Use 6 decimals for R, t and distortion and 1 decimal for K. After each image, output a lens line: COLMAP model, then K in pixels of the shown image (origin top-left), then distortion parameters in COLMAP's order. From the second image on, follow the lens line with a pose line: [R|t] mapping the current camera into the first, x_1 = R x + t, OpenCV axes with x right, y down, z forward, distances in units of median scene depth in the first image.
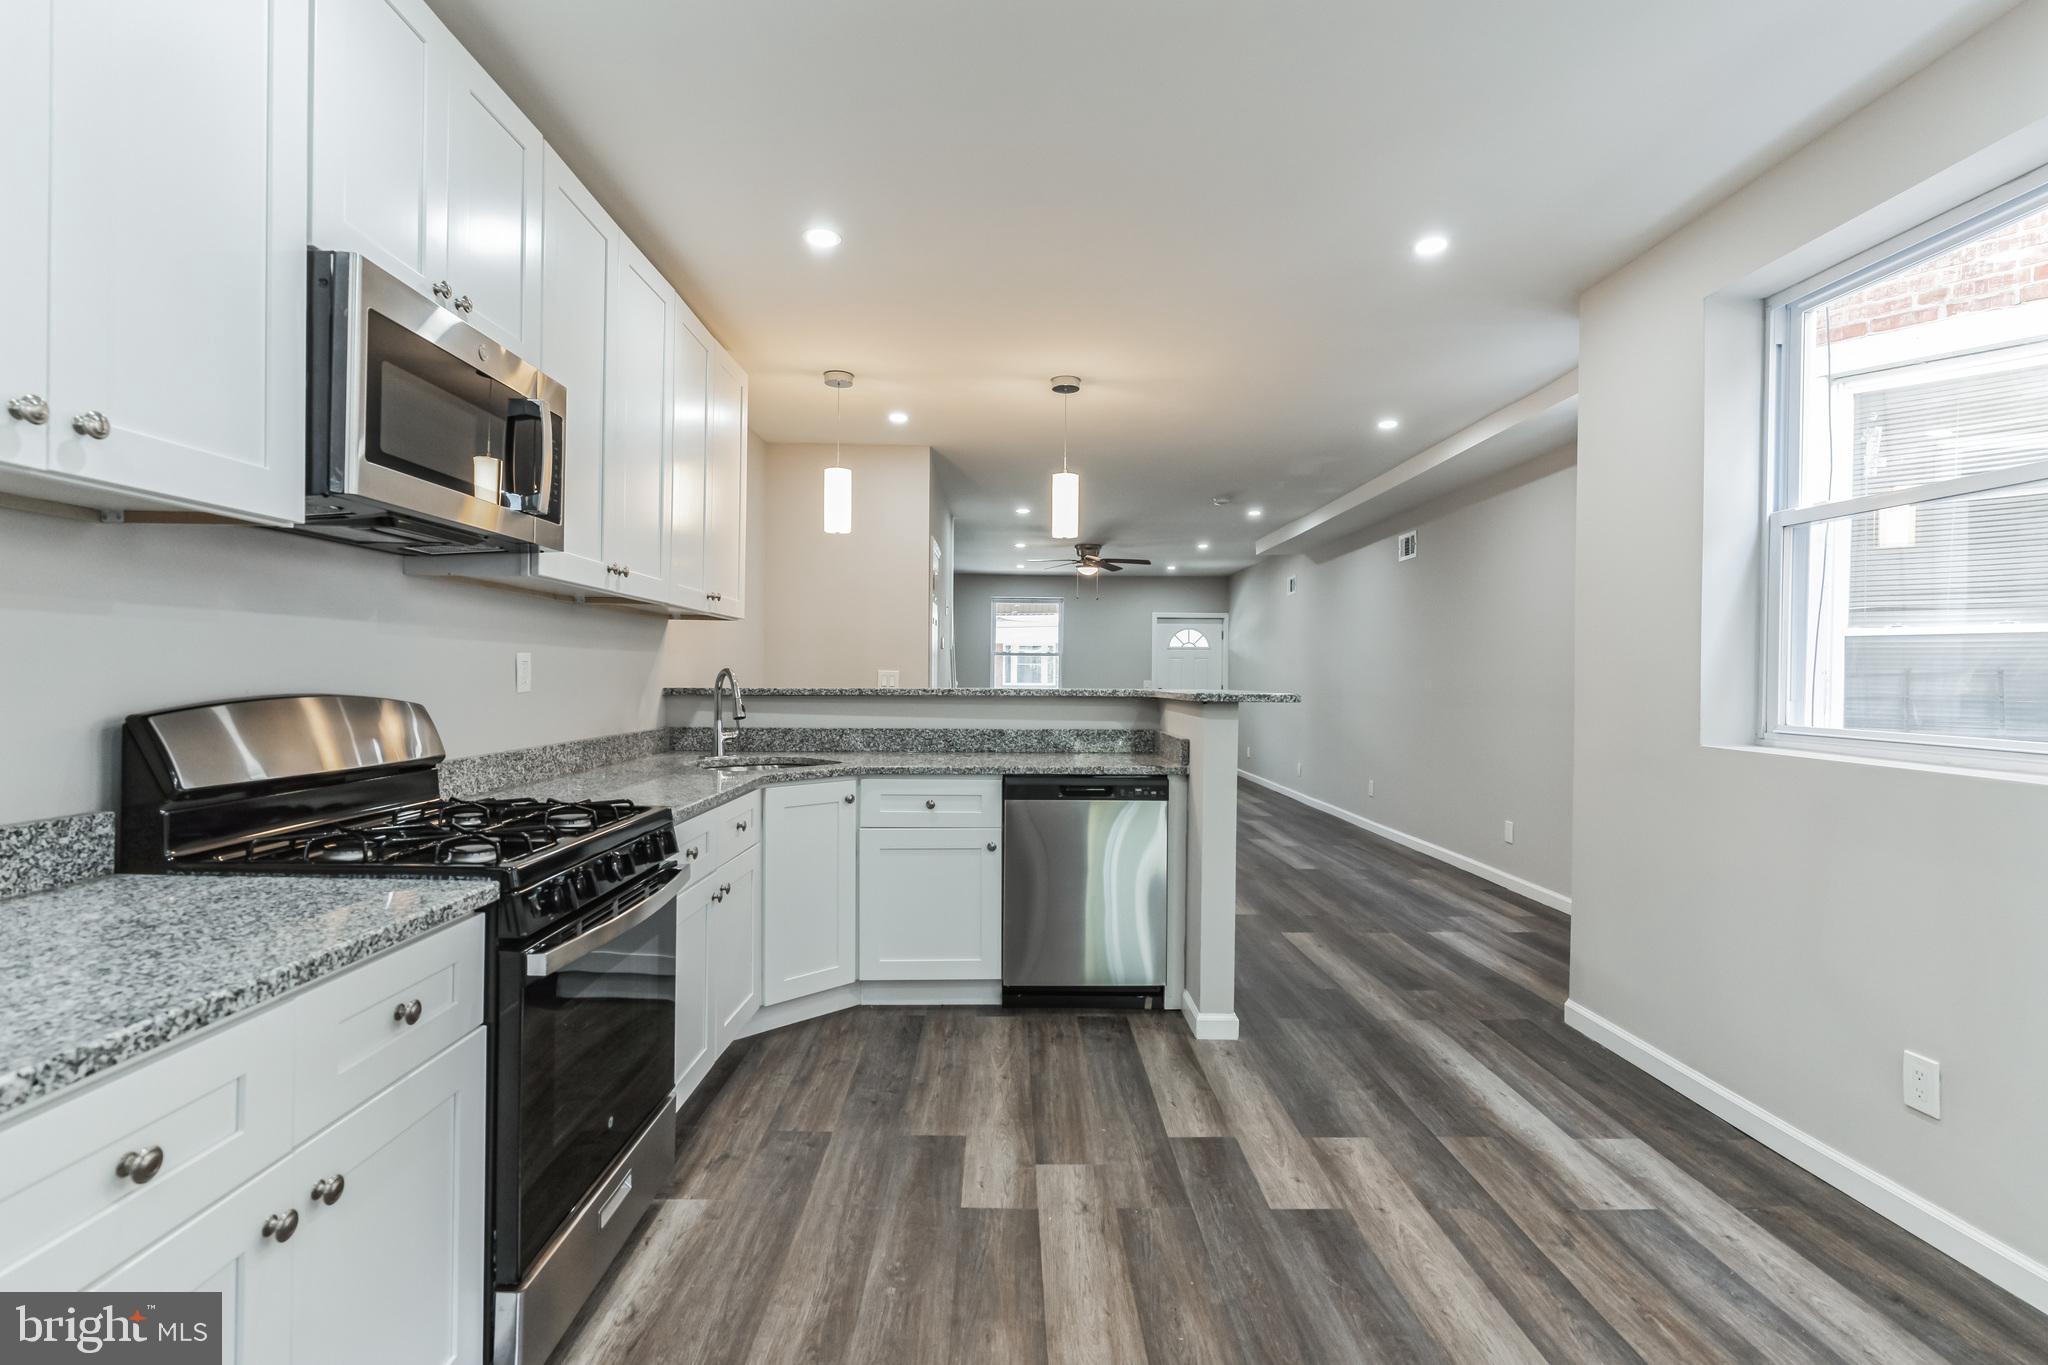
lens RADIAL K [[961.1, 0, 1021.0], [0, 961.1, 681.9], [0, 0, 1]] dist [-0.002697, 0.002613]
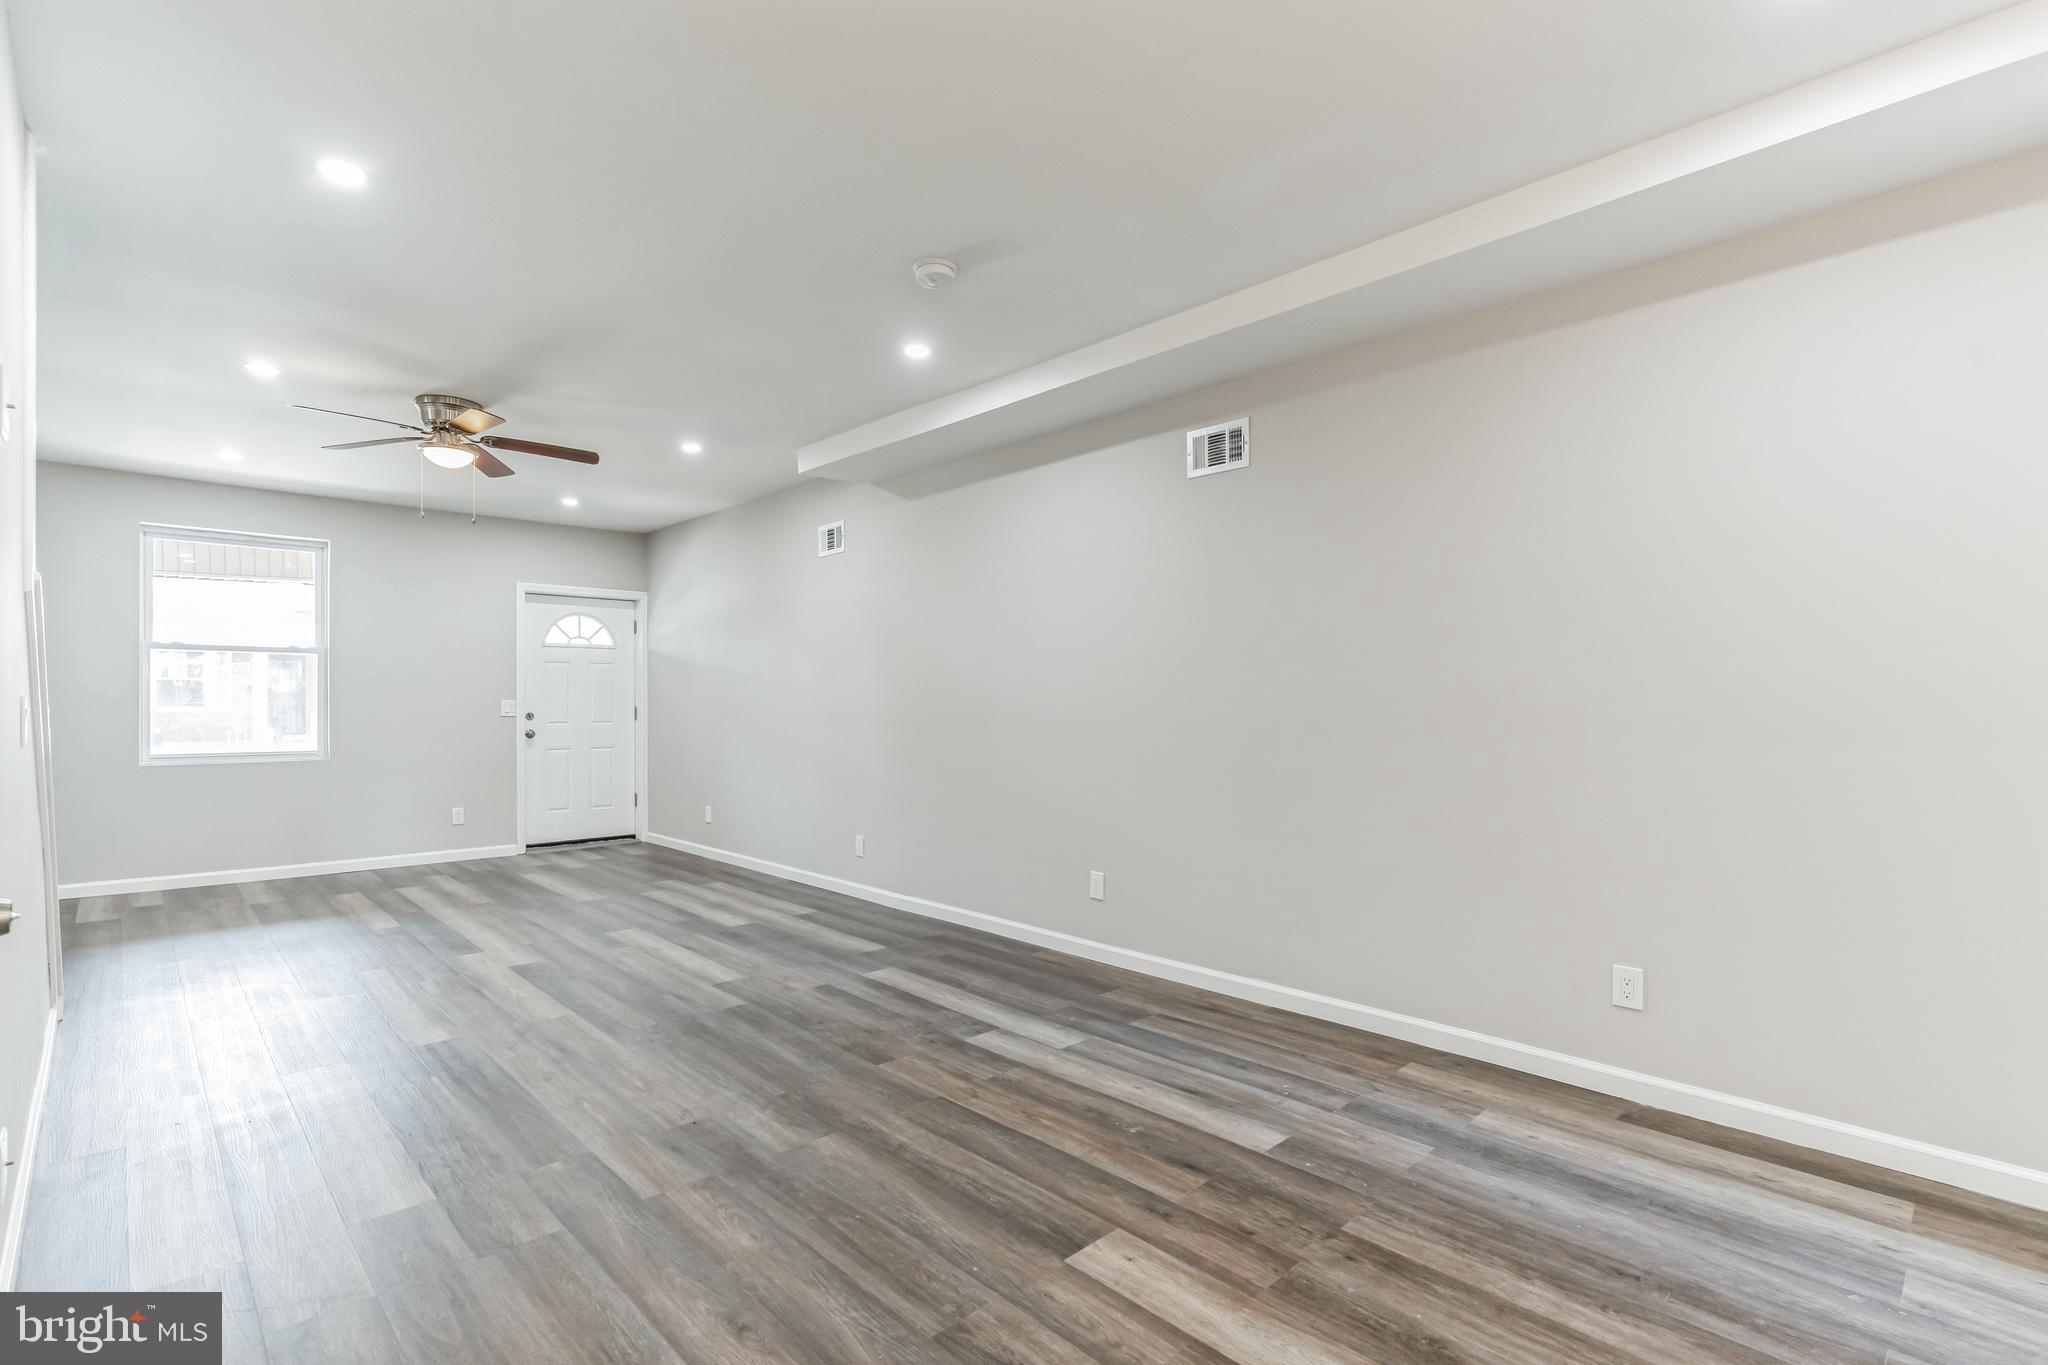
lens RADIAL K [[961.1, 0, 1029.3], [0, 961.1, 677.8], [0, 0, 1]] dist [-0.002697, 0.002613]
pose [[0.741268, 0.024420, 0.670765, -0.023883], [-0.003295, 0.999458, -0.032744, 0.004569], [-0.671201, 0.022062, 0.740947, 0.355866]]
